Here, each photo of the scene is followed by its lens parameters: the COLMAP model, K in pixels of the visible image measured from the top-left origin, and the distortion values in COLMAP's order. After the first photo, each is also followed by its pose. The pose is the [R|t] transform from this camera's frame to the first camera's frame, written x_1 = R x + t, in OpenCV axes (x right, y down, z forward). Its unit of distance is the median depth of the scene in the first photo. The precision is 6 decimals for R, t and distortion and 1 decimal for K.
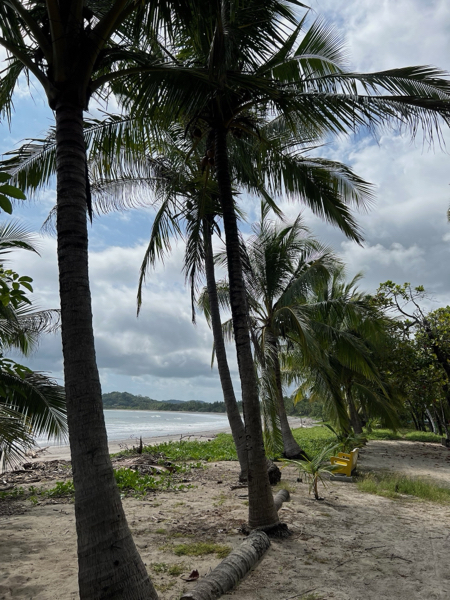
lens RADIAL K [[474.6, 0, 224.5], [0, 474.6, 298.8], [0, 0, 1]] dist [0.071661, -0.074998]
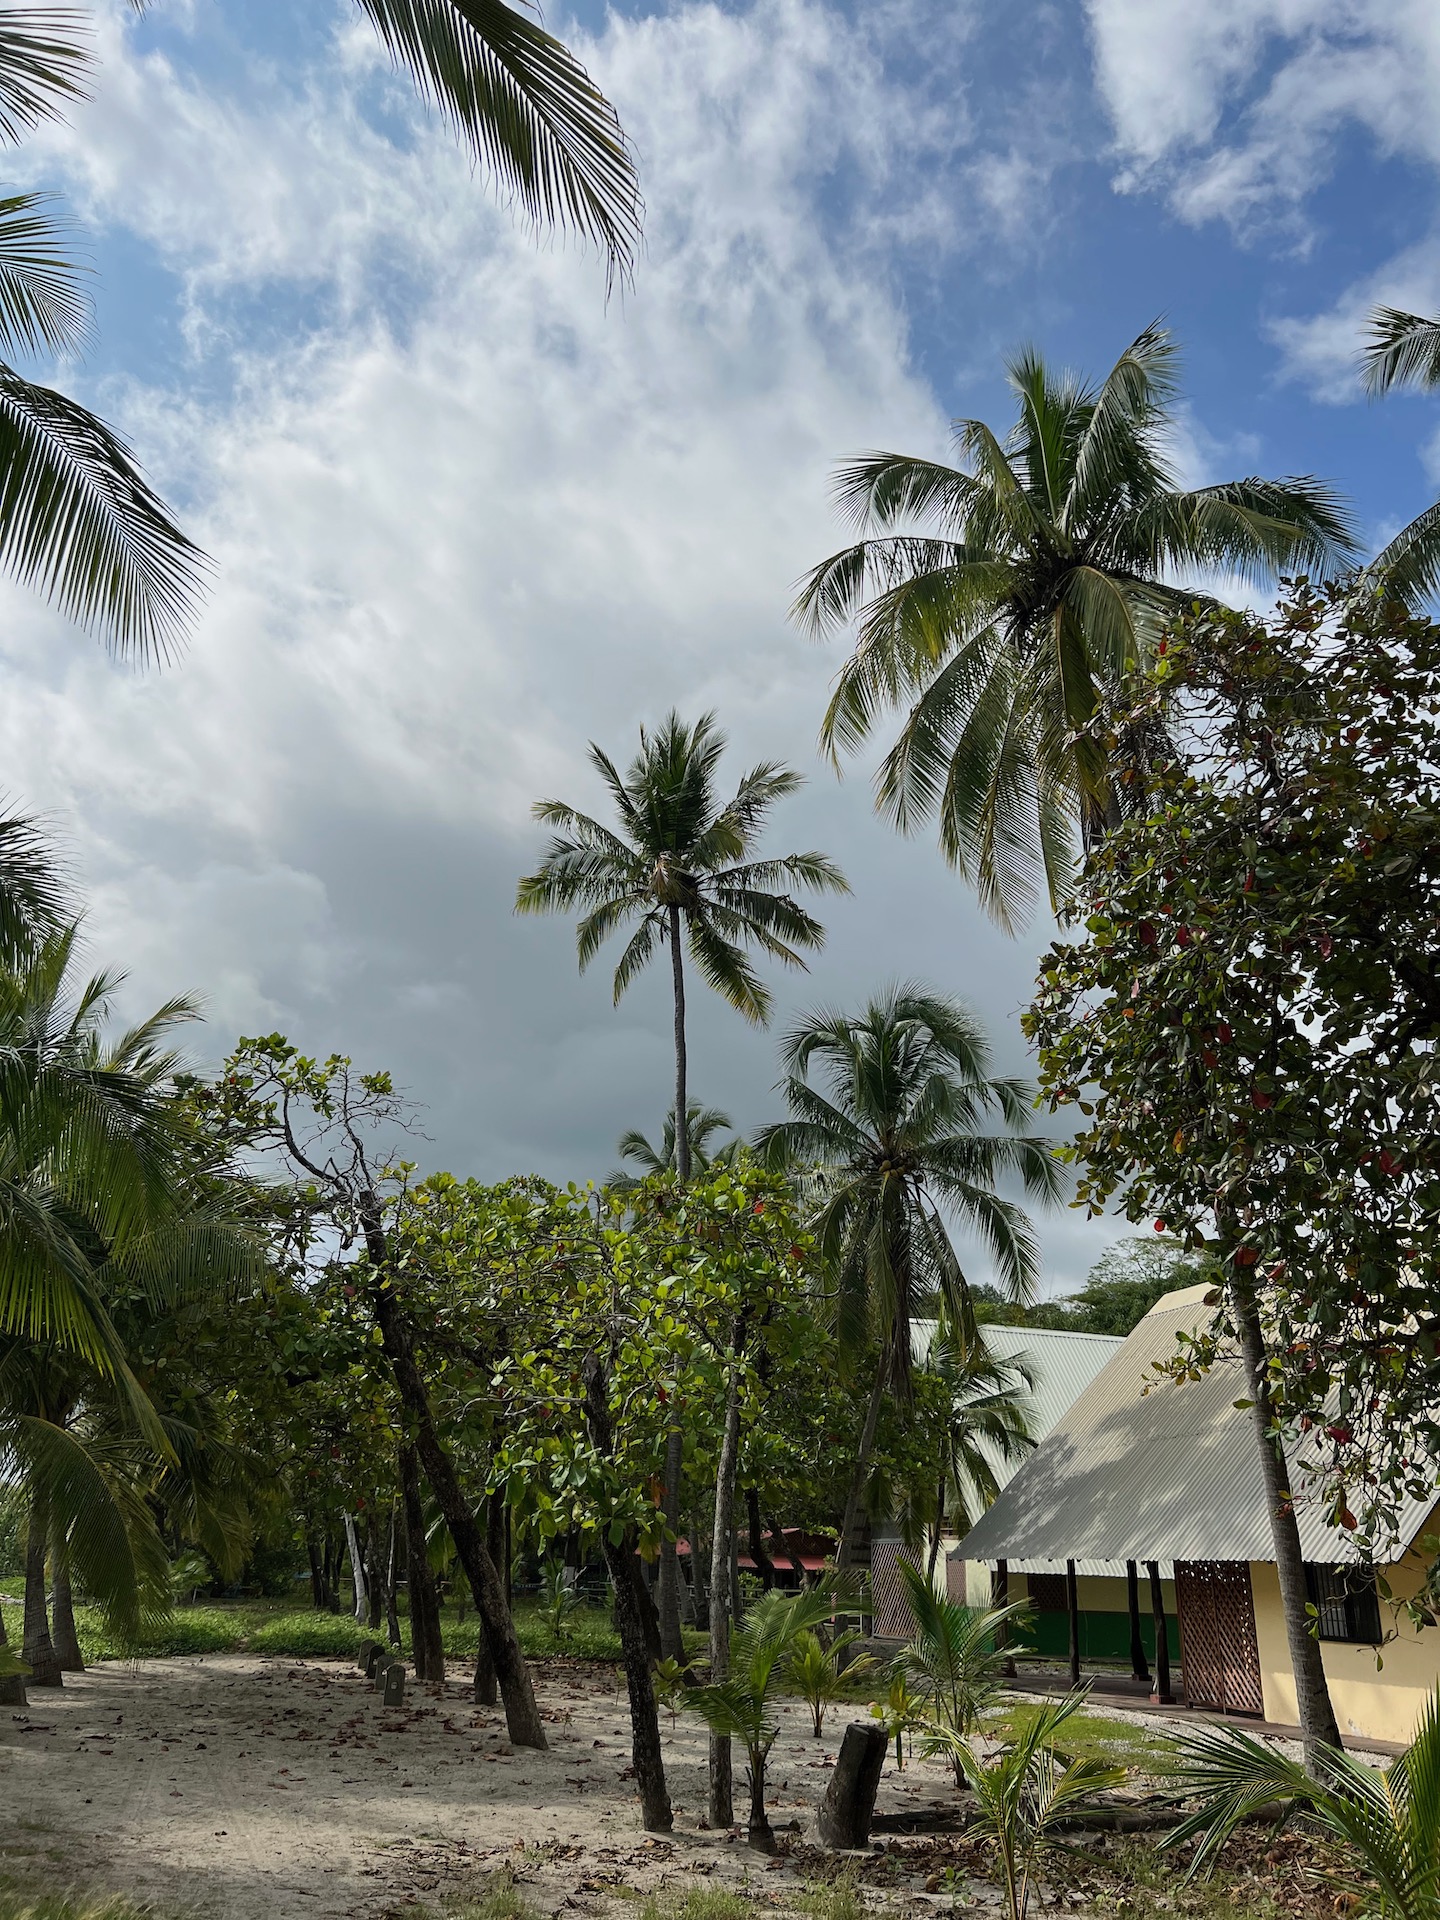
lens RADIAL K [[1481.2, 0, 736.5], [0, 1481.2, 969.8], [0, 0, 1]] dist [0.126783, -0.183124]
pose [[0.825044, 0.212940, 0.523412, 0.110824], [-0.144377, 0.974972, -0.169070, 0.031717], [-0.546313, 0.063921, 0.835138, 0.155576]]
